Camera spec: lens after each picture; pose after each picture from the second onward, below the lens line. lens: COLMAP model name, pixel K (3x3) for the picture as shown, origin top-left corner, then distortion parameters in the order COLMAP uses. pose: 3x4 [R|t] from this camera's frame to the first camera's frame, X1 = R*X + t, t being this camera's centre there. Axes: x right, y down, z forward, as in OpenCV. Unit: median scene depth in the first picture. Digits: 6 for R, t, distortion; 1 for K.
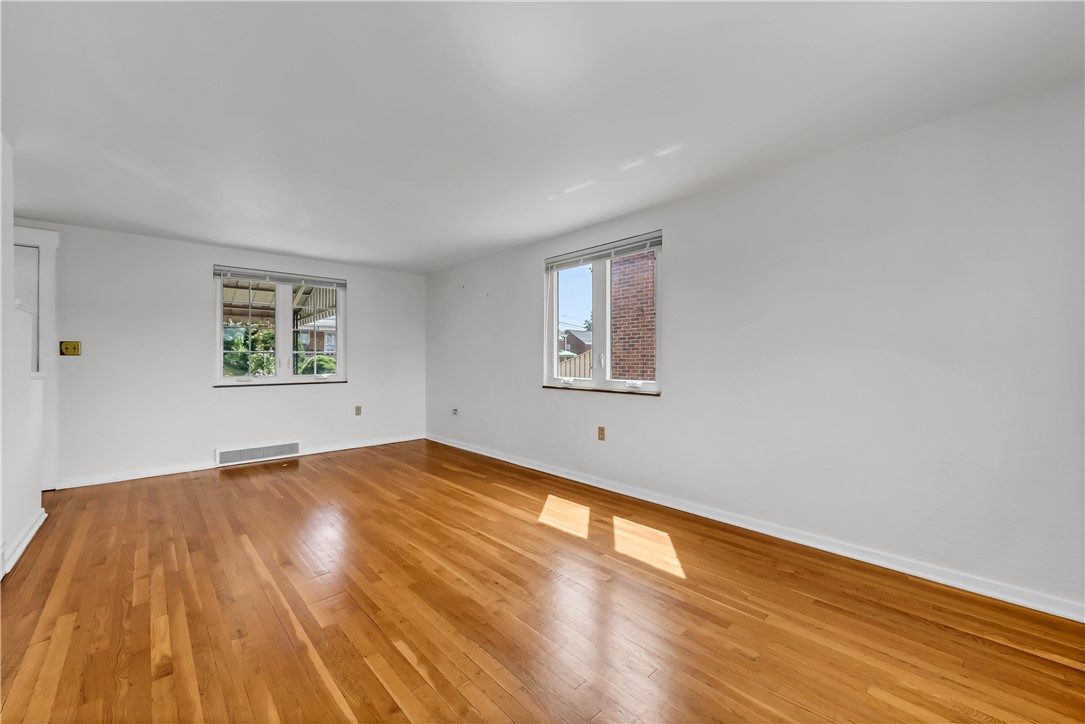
lens RADIAL K [[451.6, 0, 542.5], [0, 451.6, 362.0], [0, 0, 1]] dist [-0.000475, -0.000208]
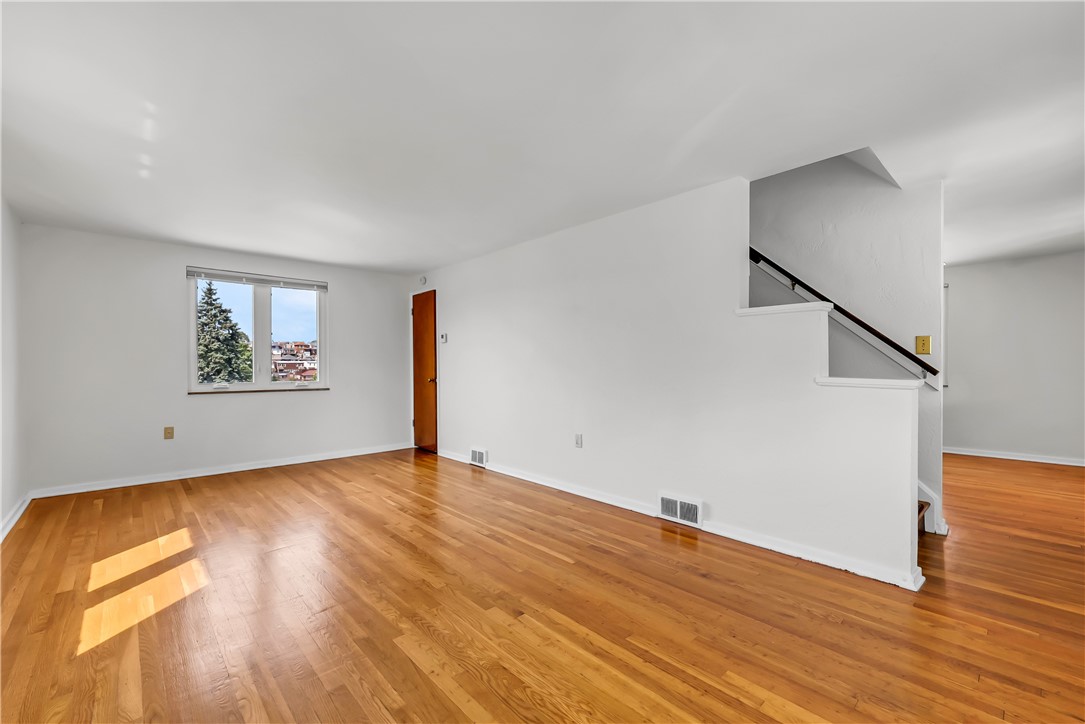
lens RADIAL K [[451.6, 0, 542.5], [0, 451.6, 362.0], [0, 0, 1]] dist [-0.000475, -0.000208]
pose [[-0.999888, 0.004796, -0.014175, -0.647773], [0.004821, 0.999987, -0.001731, -0.011590], [0.014166, -0.001799, -0.999898, 2.068713]]
